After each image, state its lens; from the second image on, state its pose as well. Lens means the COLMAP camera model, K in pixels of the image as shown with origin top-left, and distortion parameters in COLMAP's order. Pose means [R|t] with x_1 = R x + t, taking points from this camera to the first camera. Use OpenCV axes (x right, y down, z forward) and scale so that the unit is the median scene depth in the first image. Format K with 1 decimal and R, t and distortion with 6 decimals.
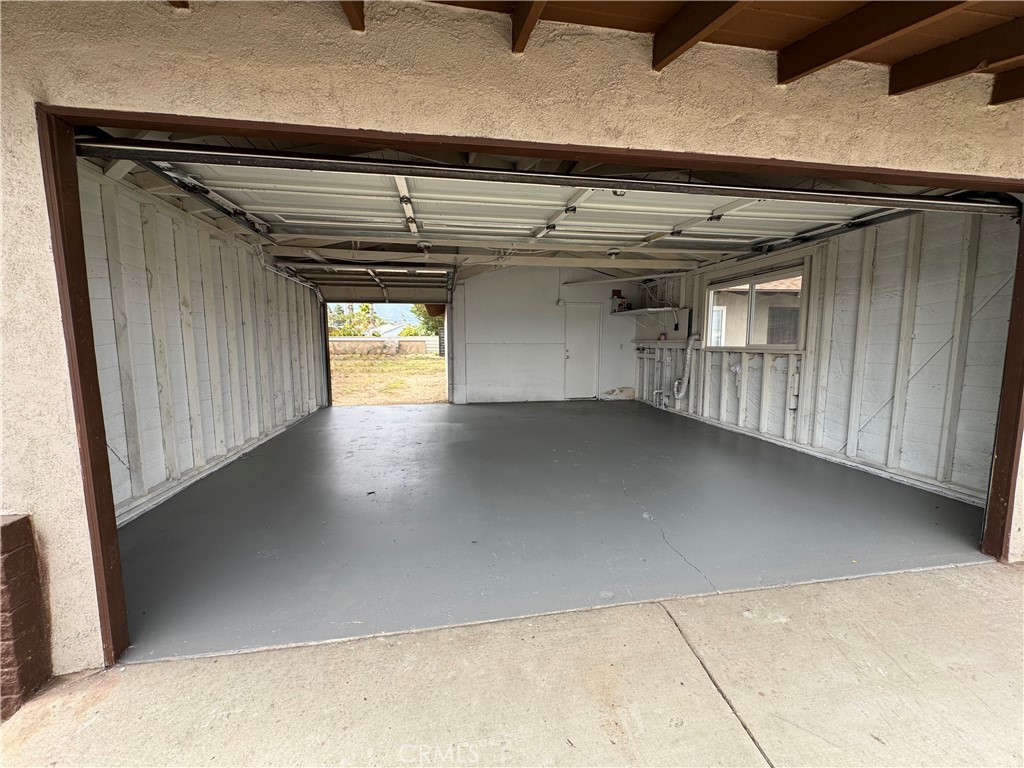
lens RADIAL K [[411.2, 0, 508.4], [0, 411.2, 383.6], [0, 0, 1]] dist [-0.001057, -0.000112]
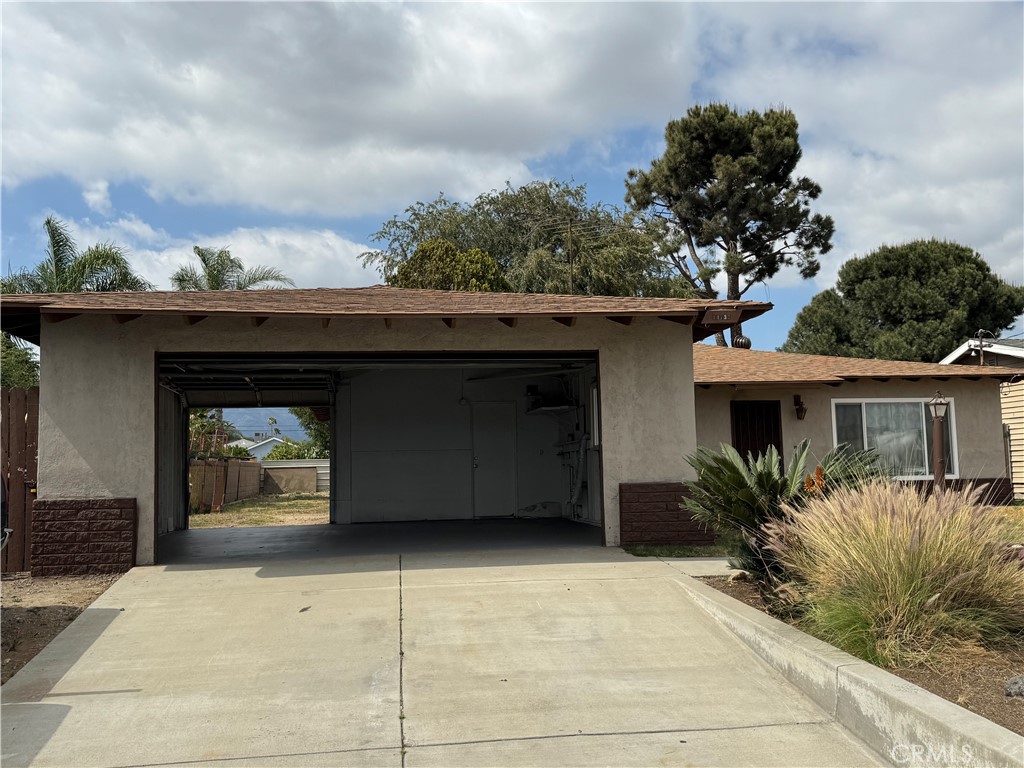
lens RADIAL K [[956.5, 0, 513.7], [0, 956.5, 386.8], [0, 0, 1]] dist [0.119340, 0.000000]
pose [[0.999780, -0.020749, -0.002915, 0.249303], [0.019798, 0.981052, -0.192730, 0.166417], [0.006858, 0.192630, 0.981247, -1.008264]]
